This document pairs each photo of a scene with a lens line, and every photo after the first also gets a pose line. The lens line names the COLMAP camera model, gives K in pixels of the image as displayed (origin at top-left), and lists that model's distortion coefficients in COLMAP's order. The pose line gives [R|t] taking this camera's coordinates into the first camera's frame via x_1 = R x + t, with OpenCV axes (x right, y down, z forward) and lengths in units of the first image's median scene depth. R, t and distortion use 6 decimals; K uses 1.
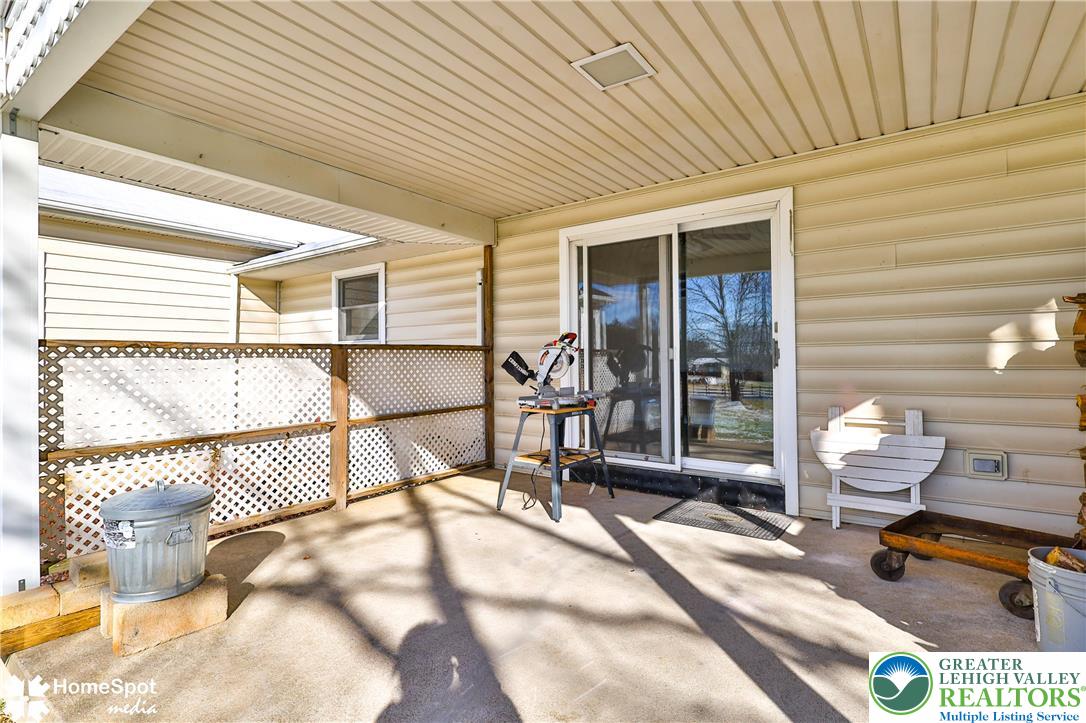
lens RADIAL K [[529.3, 0, 545.3], [0, 529.3, 357.1], [0, 0, 1]] dist [-0.002485, -0.000916]
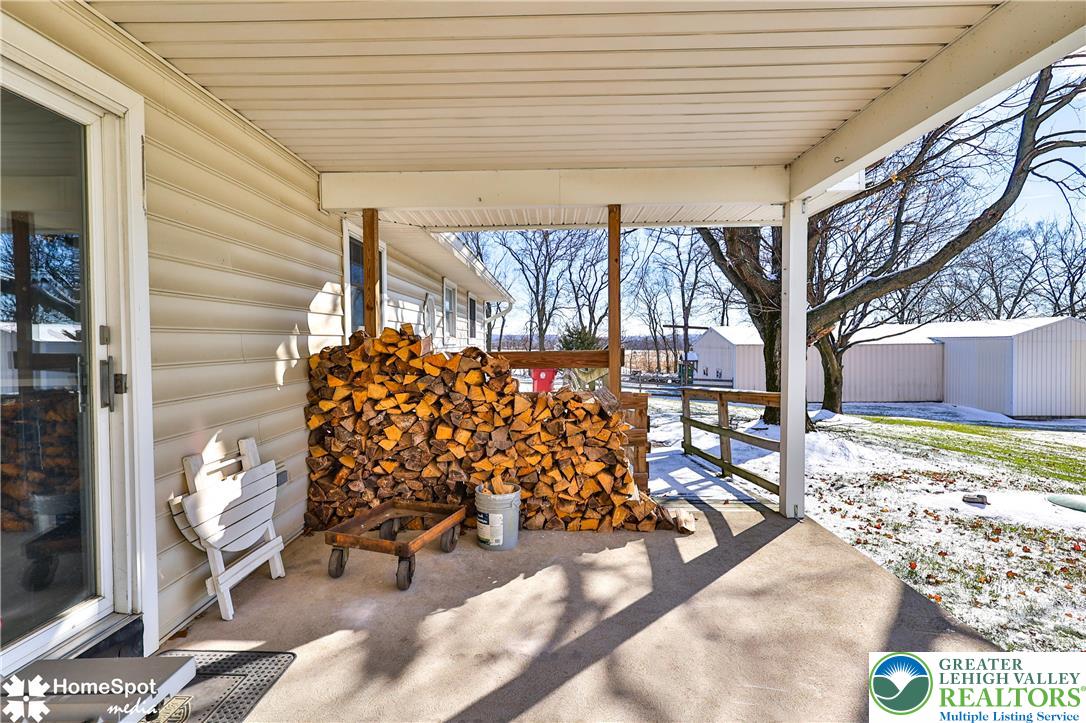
lens RADIAL K [[529.3, 0, 546.3], [0, 529.3, 355.2], [0, 0, 1]] dist [-0.002485, -0.000916]
pose [[-0.563993, -0.002581, 0.825776, -0.288287], [0.013530, 0.999832, 0.012366, -0.039546], [-0.825669, 0.018147, -0.563863, 1.028600]]
